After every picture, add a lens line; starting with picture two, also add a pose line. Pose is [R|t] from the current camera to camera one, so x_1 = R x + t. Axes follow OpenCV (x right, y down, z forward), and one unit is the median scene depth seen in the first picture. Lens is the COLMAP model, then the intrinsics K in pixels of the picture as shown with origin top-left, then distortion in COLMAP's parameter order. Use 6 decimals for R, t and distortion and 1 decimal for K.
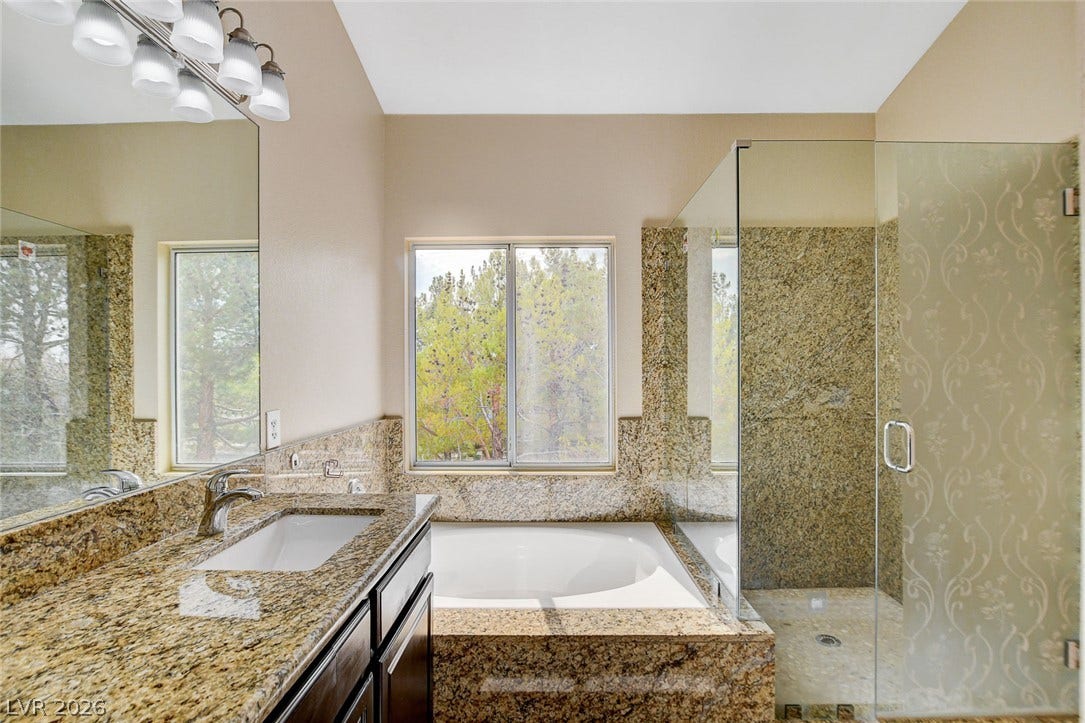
lens RADIAL K [[494.0, 0, 545.9], [0, 494.0, 366.0], [0, 0, 1]] dist [-0.017606, 0.000284]
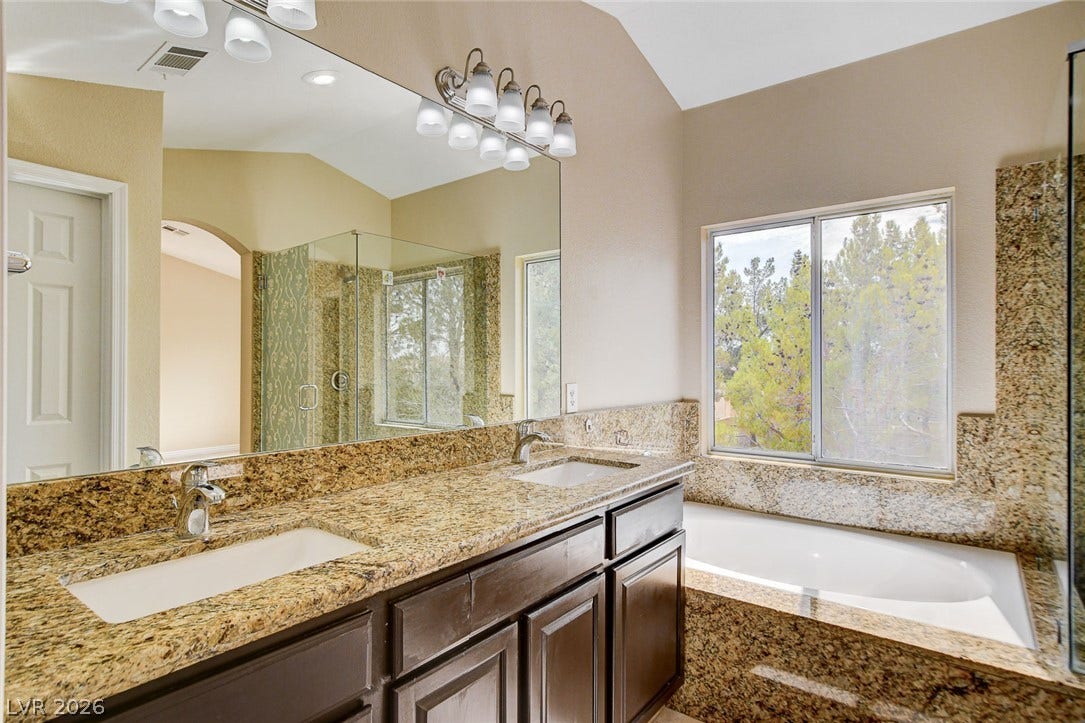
lens RADIAL K [[551.9, 0, 567.3], [0, 551.9, 357.4], [0, 0, 1]] dist [-0.000248, 0.001106]
pose [[0.813768, -0.005284, -0.581166, 0.273745], [0.001149, 0.999971, -0.007483, 0.036399], [0.581189, 0.005422, 0.813751, -0.172164]]
